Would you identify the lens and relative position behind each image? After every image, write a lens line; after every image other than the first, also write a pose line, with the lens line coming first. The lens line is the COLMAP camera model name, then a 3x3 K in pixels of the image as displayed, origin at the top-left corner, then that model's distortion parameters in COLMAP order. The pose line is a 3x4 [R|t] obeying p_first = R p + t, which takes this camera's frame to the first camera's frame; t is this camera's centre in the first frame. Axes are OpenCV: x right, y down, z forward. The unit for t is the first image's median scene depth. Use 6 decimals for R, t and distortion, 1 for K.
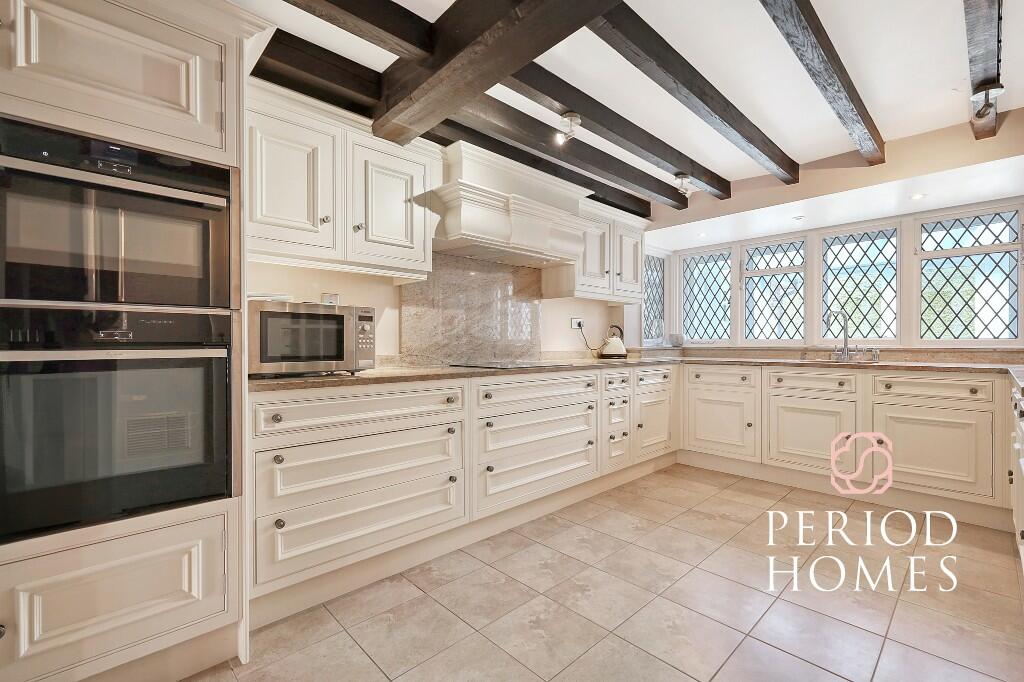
lens RADIAL K [[442.3, 0, 516.6], [0, 442.3, 343.4], [0, 0, 1]] dist [0.000075, -0.000001]
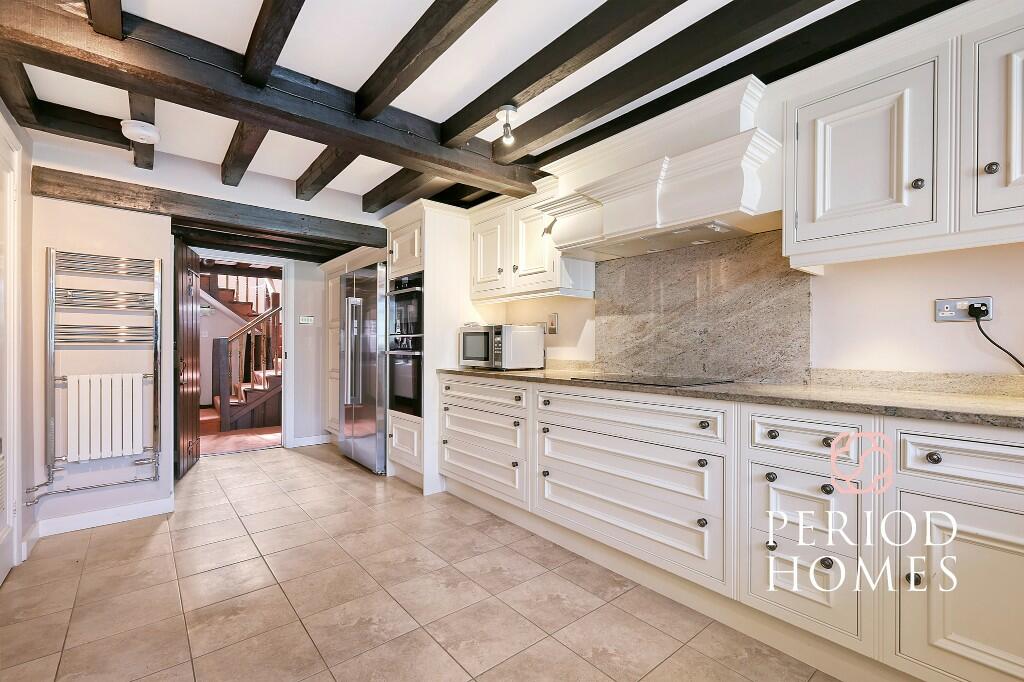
lens RADIAL K [[448.1, 0, 513.1], [0, 448.1, 347.3], [0, 0, 1]] dist [0.001670, 0.000159]
pose [[-0.064883, 0.005795, -0.997876, 0.777331], [-0.004428, 0.999972, 0.006096, -0.012872], [0.997883, 0.004815, -0.064856, 0.782277]]
